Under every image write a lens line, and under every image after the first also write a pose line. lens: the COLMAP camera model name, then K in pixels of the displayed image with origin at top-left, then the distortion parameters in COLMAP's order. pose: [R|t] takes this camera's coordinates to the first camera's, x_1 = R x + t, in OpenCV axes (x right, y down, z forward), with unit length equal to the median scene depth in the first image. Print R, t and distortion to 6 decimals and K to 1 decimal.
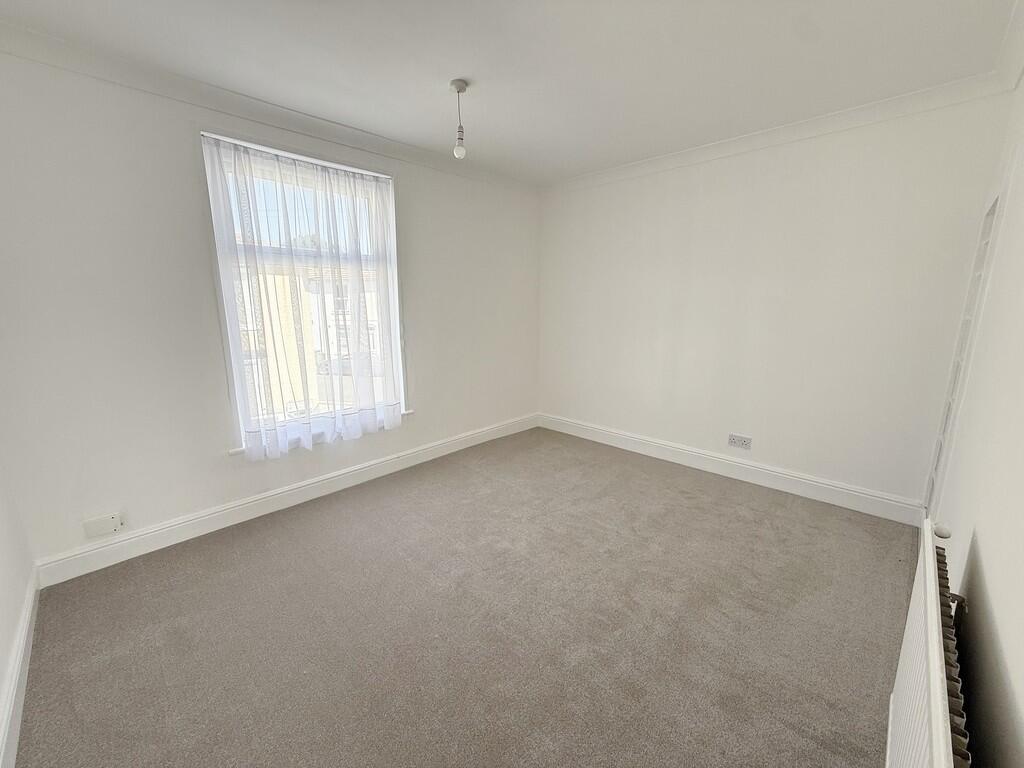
lens RADIAL K [[404.1, 0, 508.6], [0, 404.1, 382.7], [0, 0, 1]] dist [0.001316, 0.000346]
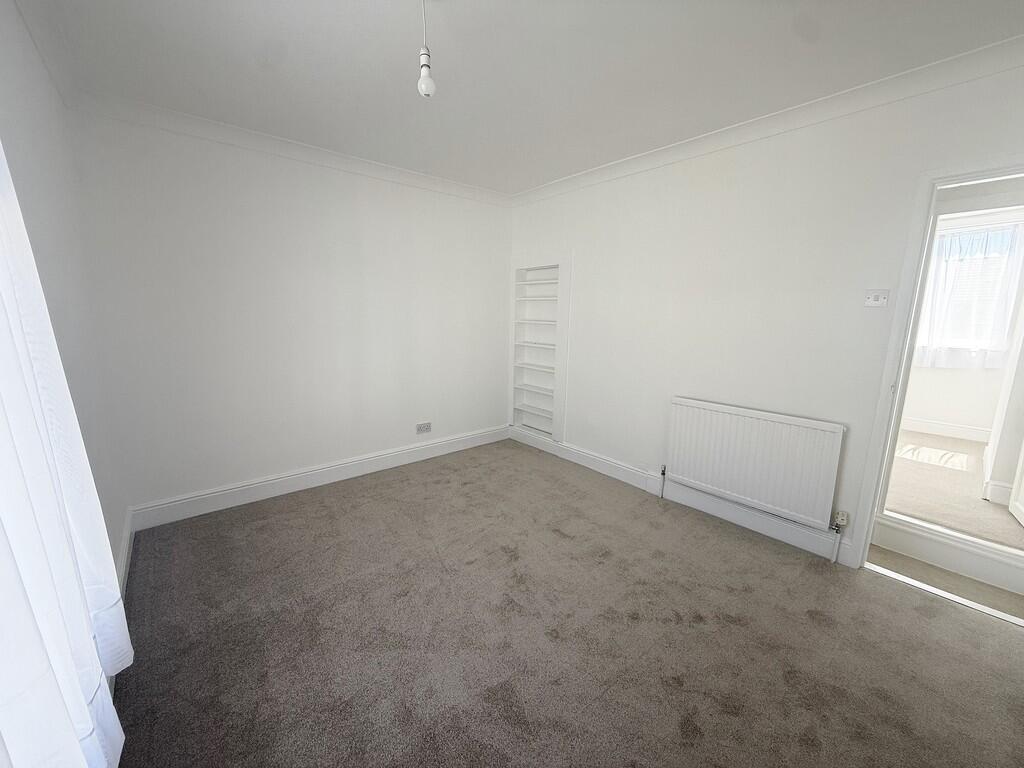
lens RADIAL K [[404.1, 0, 508.6], [0, 404.1, 382.7], [0, 0, 1]] dist [0.001316, 0.000346]
pose [[0.099700, -0.167808, 0.980765, -0.563426], [0.178167, 0.972757, 0.148326, -0.119601], [-0.978936, 0.159952, 0.126882, 0.582719]]
